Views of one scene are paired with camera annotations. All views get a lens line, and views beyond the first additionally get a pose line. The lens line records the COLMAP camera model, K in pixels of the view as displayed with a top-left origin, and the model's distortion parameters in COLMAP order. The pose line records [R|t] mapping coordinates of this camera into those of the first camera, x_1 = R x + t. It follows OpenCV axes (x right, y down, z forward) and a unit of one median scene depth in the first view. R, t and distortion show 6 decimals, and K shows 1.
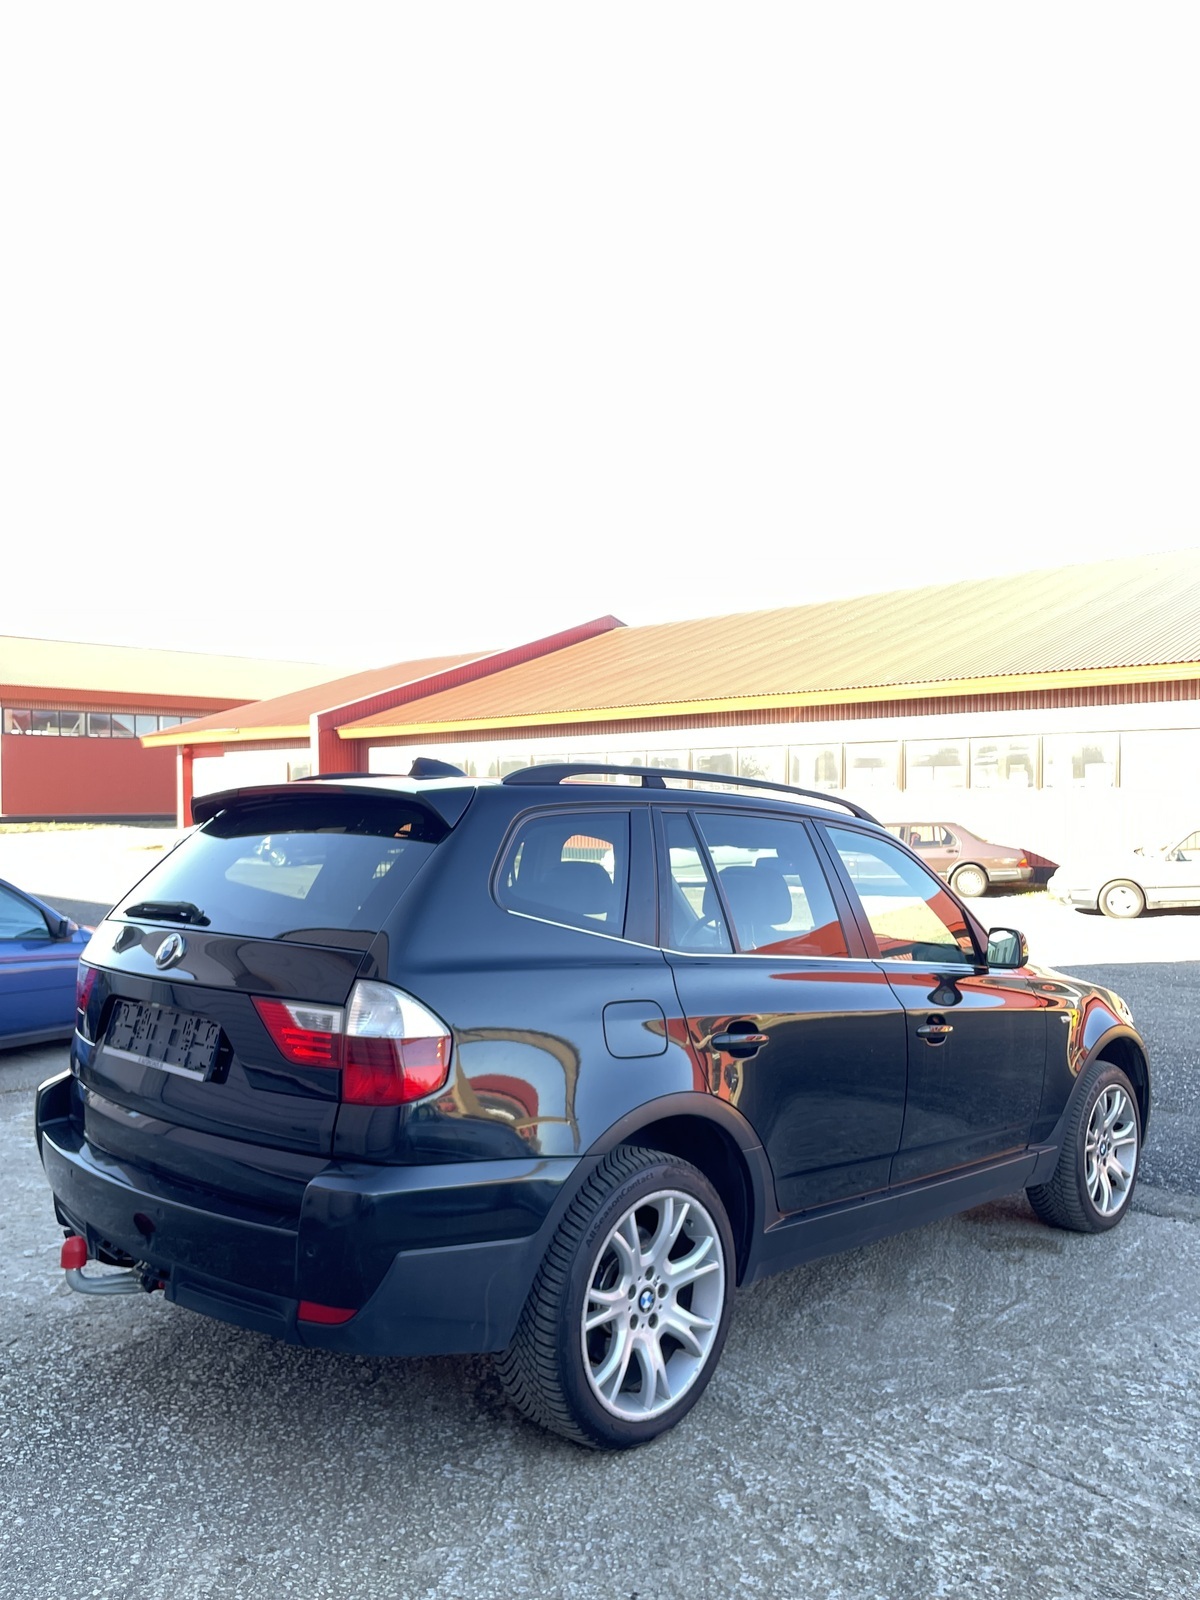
lens RADIAL K [[1226.3, 0, 602.6], [0, 1226.3, 805.6], [0, 0, 1]] dist [0.096310, -0.128664]
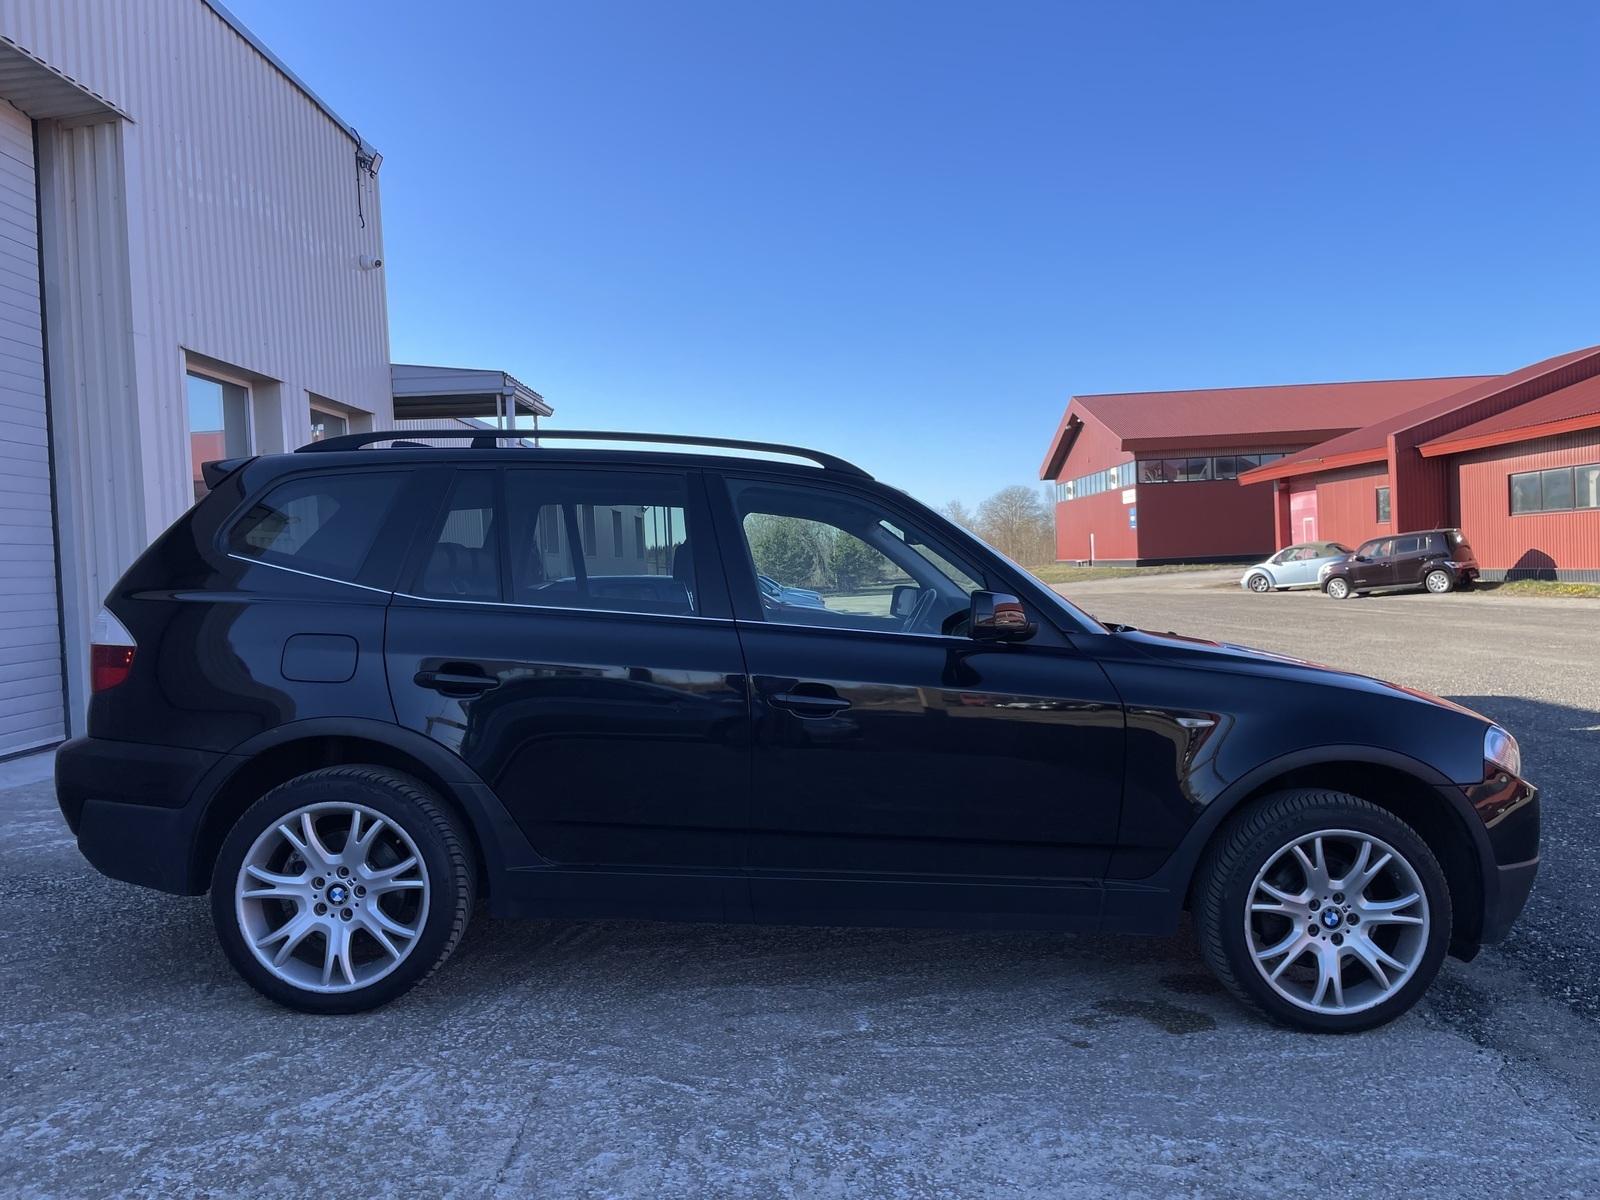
lens RADIAL K [[1226.3, 0, 820.1], [0, 1226.3, 599.0], [0, 0, 1]] dist [0.096310, -0.128664]
pose [[0.704738, -0.009180, -0.709408, 0.969607], [0.035550, 0.999117, 0.022387, 0.098836], [0.708576, -0.040997, 0.704443, 0.436517]]
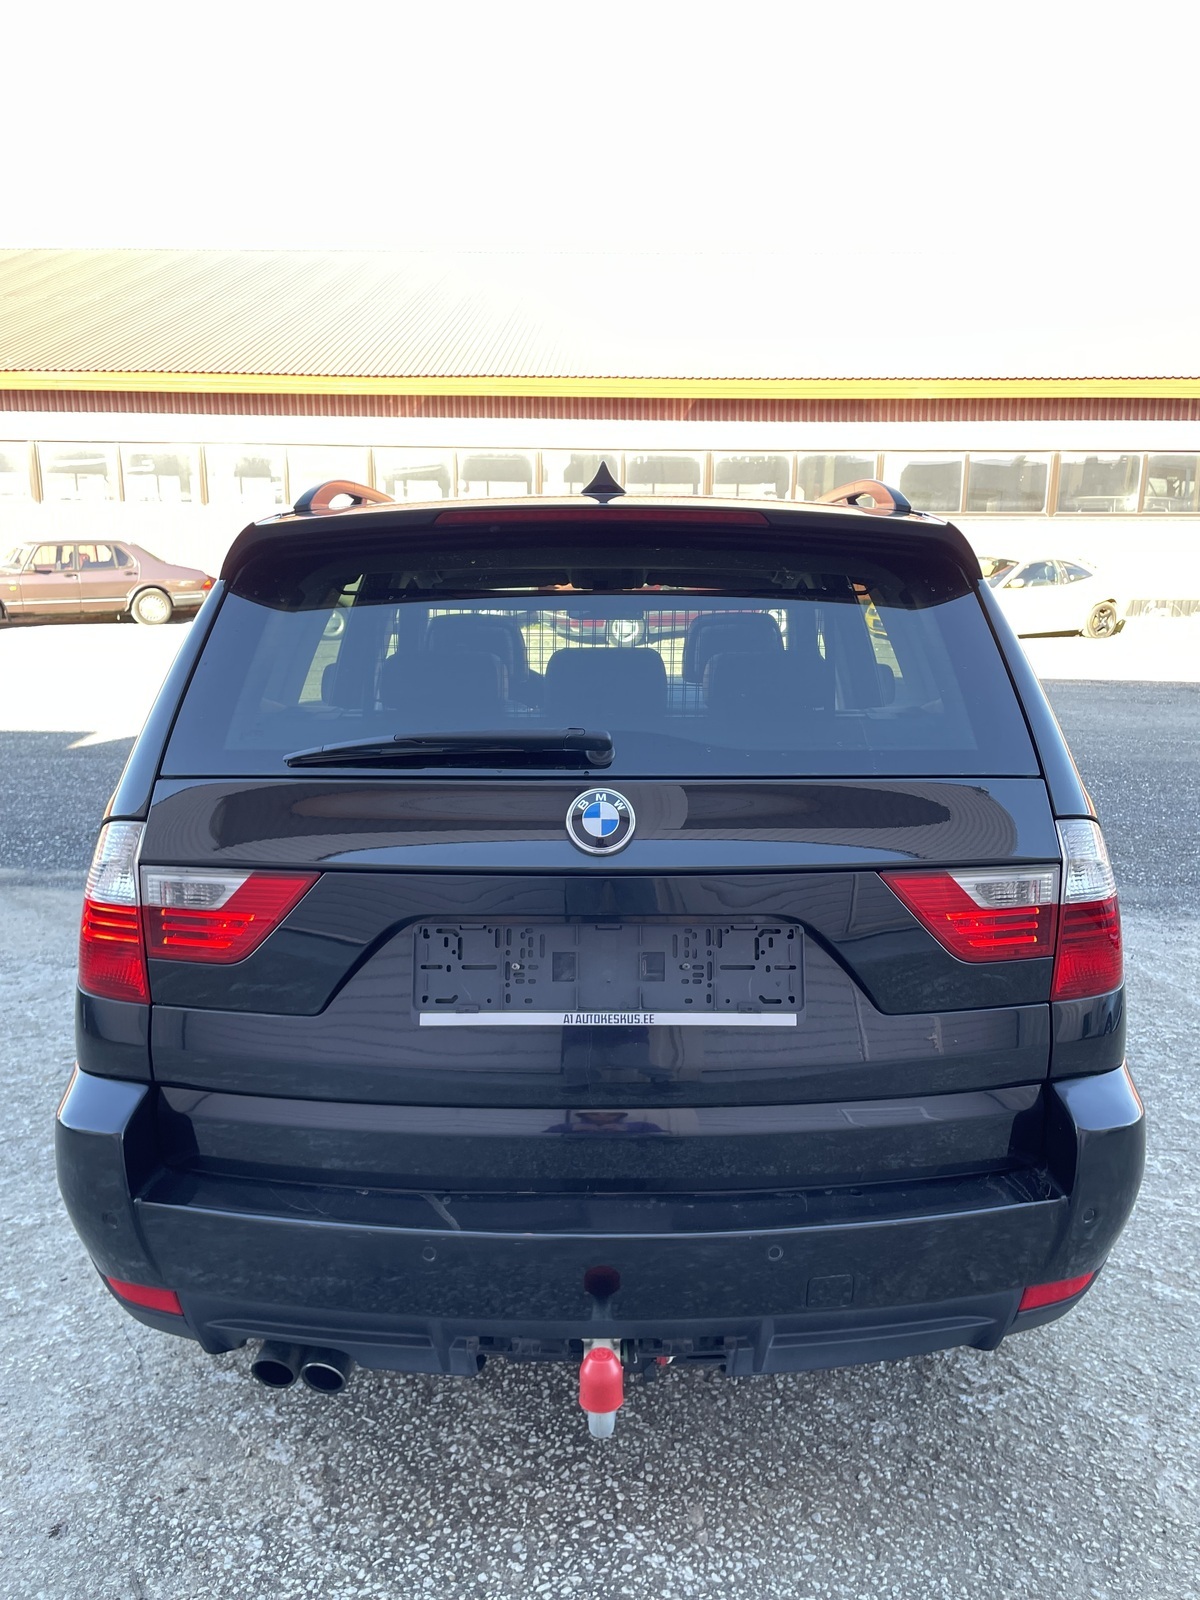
lens RADIAL K [[1226.3, 0, 602.6], [0, 1226.3, 805.6], [0, 0, 1]] dist [0.096310, -0.128664]
pose [[0.718798, -0.146879, 0.679526, -0.609766], [-0.009469, 0.975268, 0.220821, -0.006871], [-0.695155, -0.165160, 0.699630, 0.528922]]
